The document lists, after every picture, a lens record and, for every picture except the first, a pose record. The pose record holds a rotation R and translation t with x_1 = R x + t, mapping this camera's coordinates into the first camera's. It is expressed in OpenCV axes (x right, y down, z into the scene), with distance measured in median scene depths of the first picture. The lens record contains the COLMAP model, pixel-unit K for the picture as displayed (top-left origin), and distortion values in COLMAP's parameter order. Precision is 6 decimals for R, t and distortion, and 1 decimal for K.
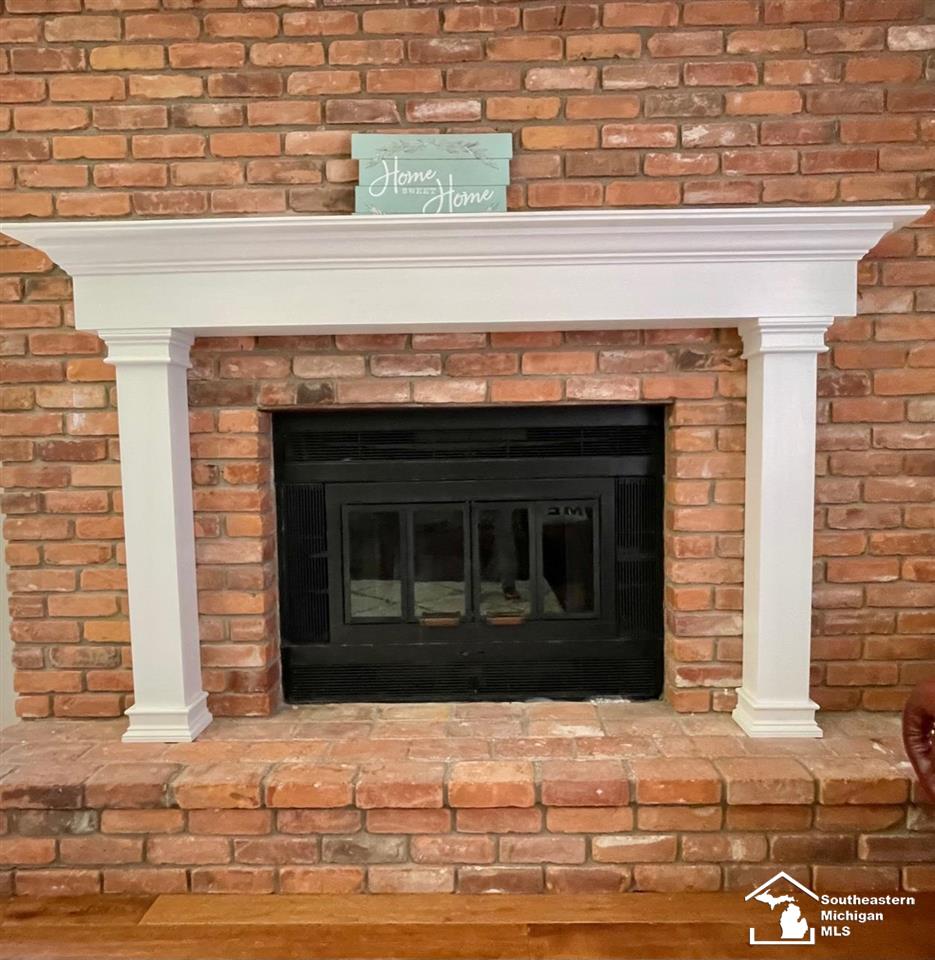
lens RADIAL K [[607.2, 0, 468.7], [0, 607.2, 489.5], [0, 0, 1]] dist [-0.005191, 0.002486]
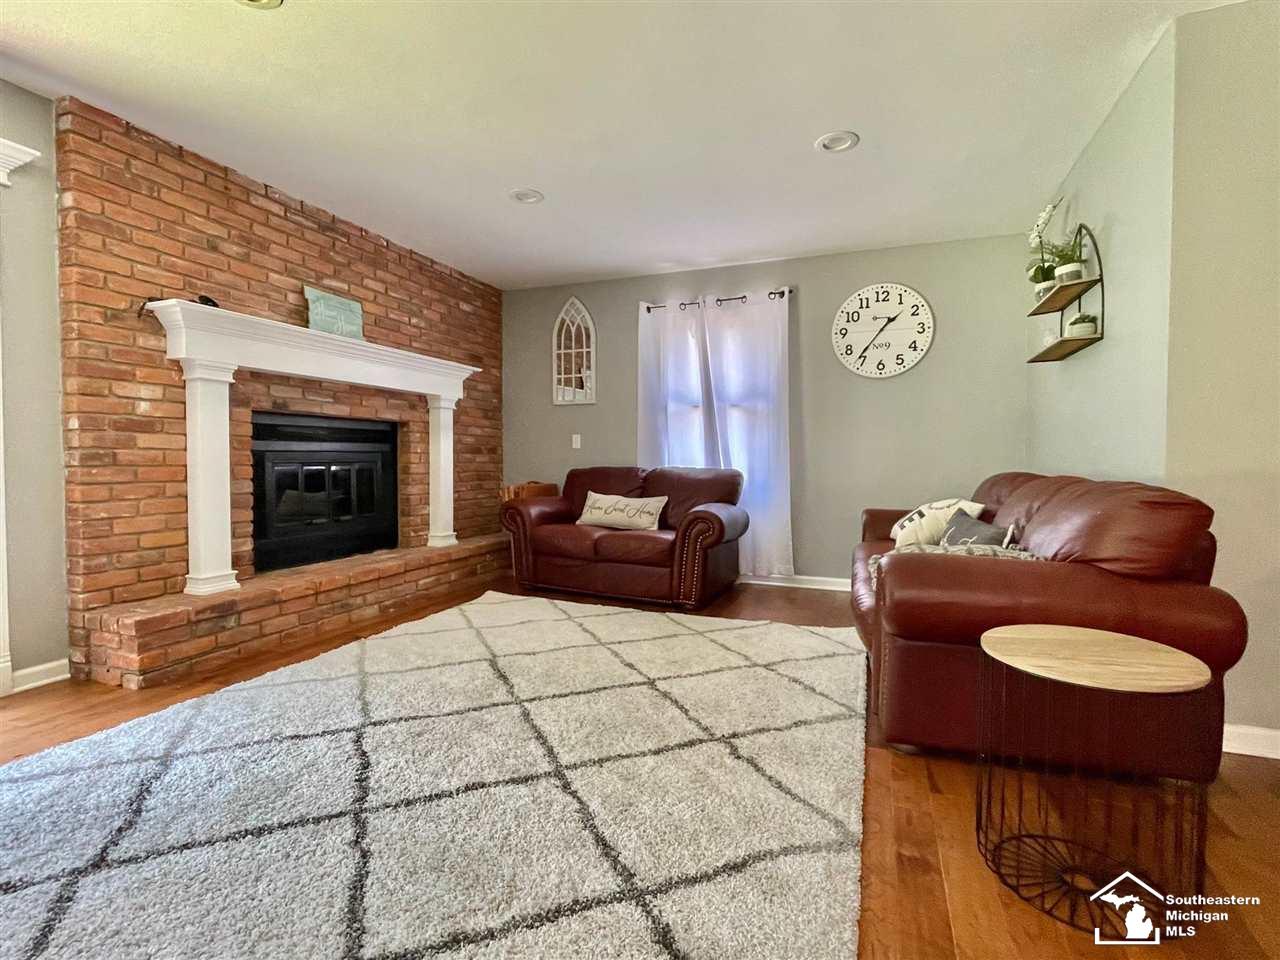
lens RADIAL K [[598.9, 0, 640.9], [0, 598.9, 475.6], [0, 0, 1]] dist [0.000293, 0.000062]
pose [[0.343261, -0.010852, 0.939177, -1.682133], [0.052037, 0.998617, -0.007480, 0.147731], [-0.937797, 0.051440, 0.343351, -0.753946]]
